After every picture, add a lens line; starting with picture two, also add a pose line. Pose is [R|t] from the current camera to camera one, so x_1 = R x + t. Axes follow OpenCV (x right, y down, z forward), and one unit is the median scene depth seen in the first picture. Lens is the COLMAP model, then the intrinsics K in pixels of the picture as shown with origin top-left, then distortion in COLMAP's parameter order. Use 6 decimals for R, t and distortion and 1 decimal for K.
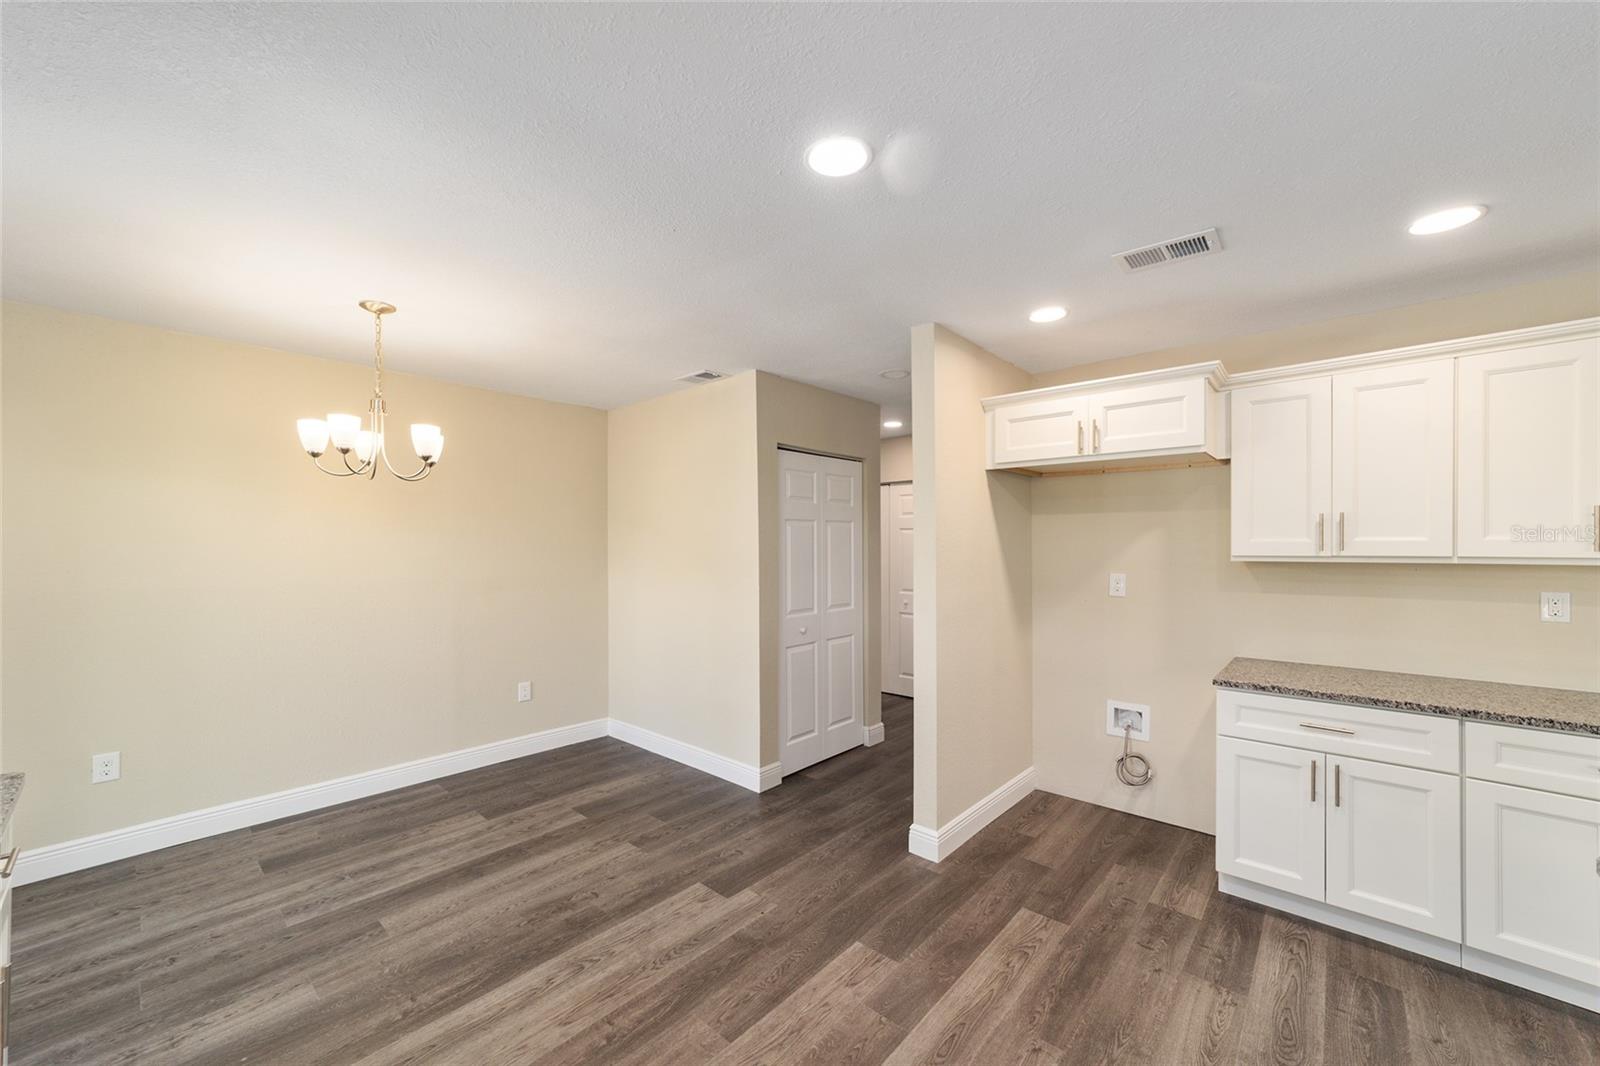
lens RADIAL K [[614.4, 0, 802.7], [0, 614.4, 544.3], [0, 0, 1]] dist [0.004046, 0.000707]
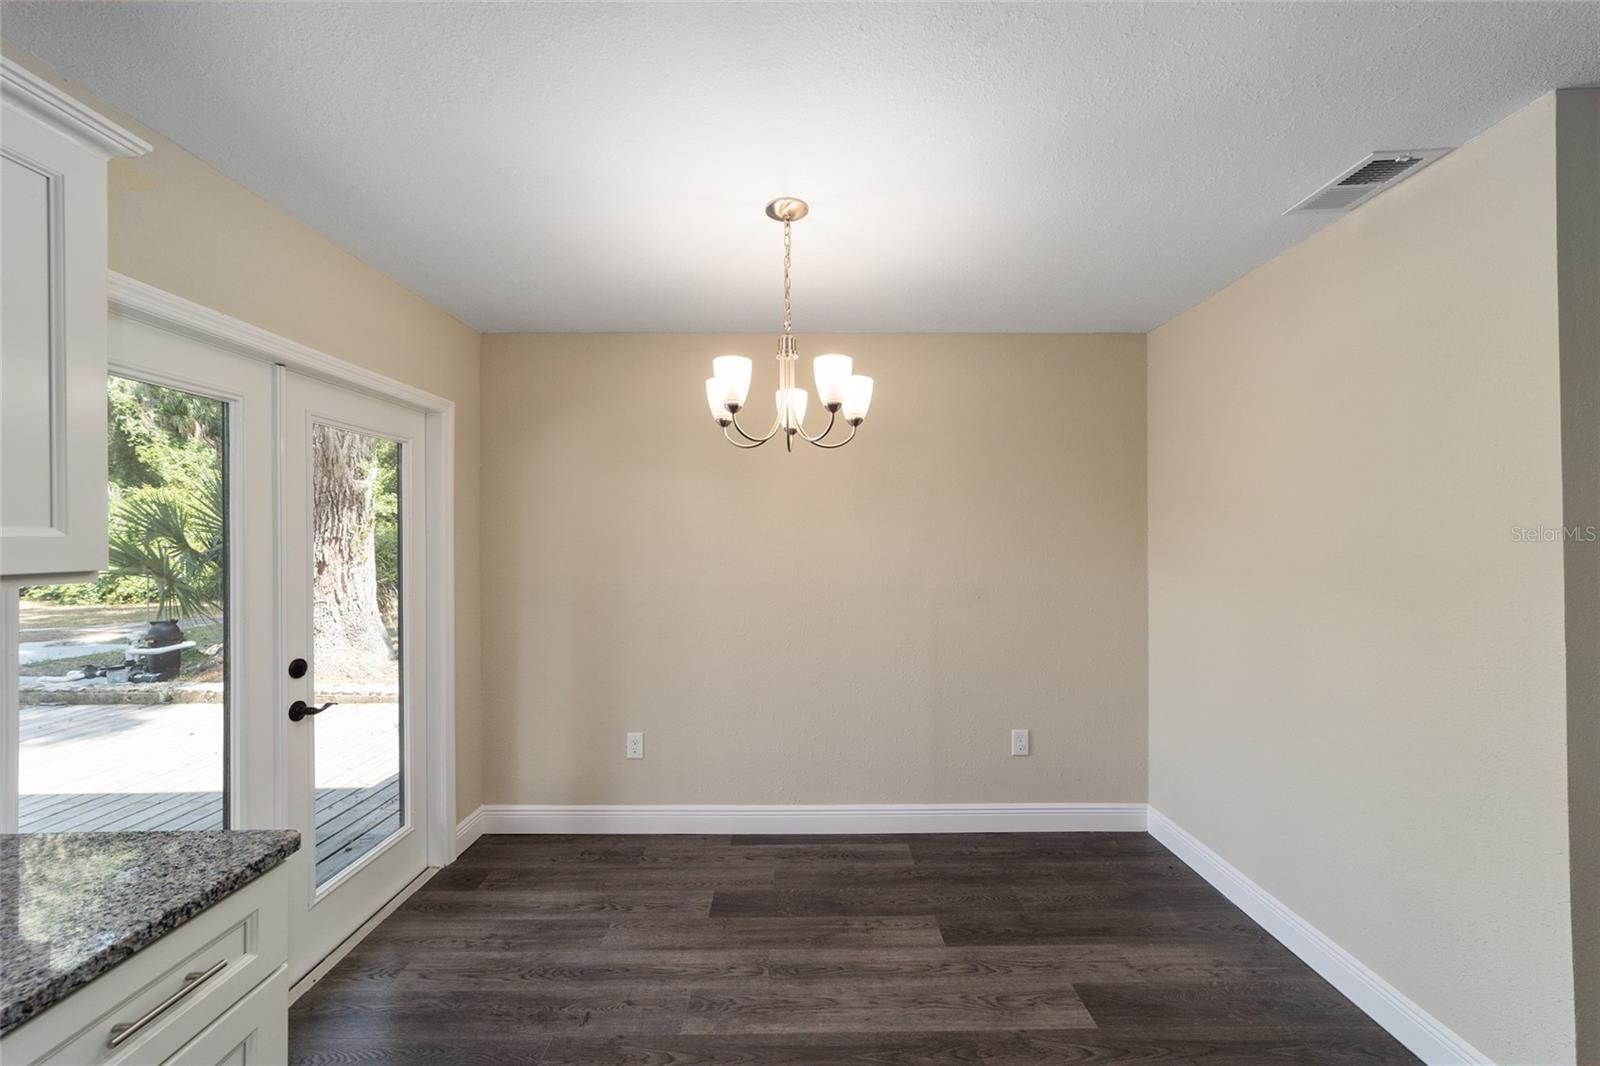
lens RADIAL K [[614.4, 0, 803.5], [0, 614.4, 539.7], [0, 0, 1]] dist [0.004046, 0.000707]
pose [[0.671824, 0.002186, -0.740707, -0.116795], [0.000200, 0.999995, 0.003132, -0.001111], [0.740711, -0.002252, 0.671820, 0.433051]]
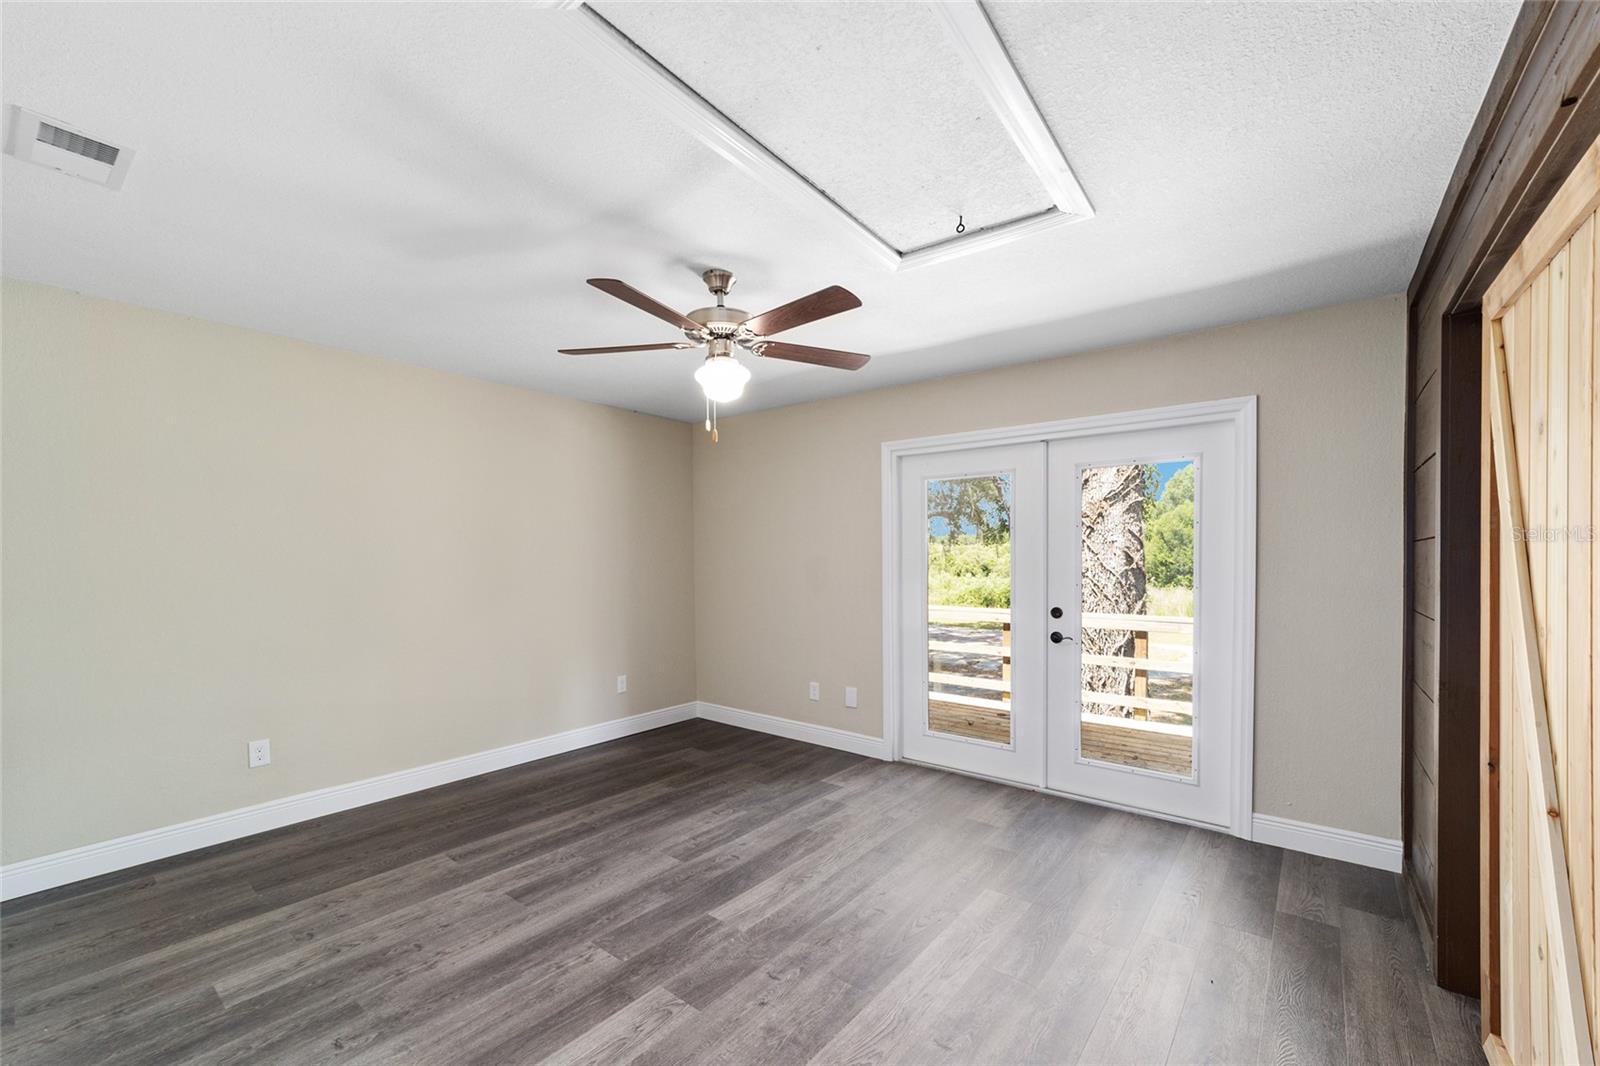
lens RADIAL K [[614.4, 0, 802.7], [0, 614.4, 546.2], [0, 0, 1]] dist [0.004046, 0.000707]
pose [[-0.992056, -0.001415, -0.125787, -0.489077], [-0.000757, 0.999986, -0.005277, 0.046380], [0.125793, -0.005140, -0.992043, 1.553986]]
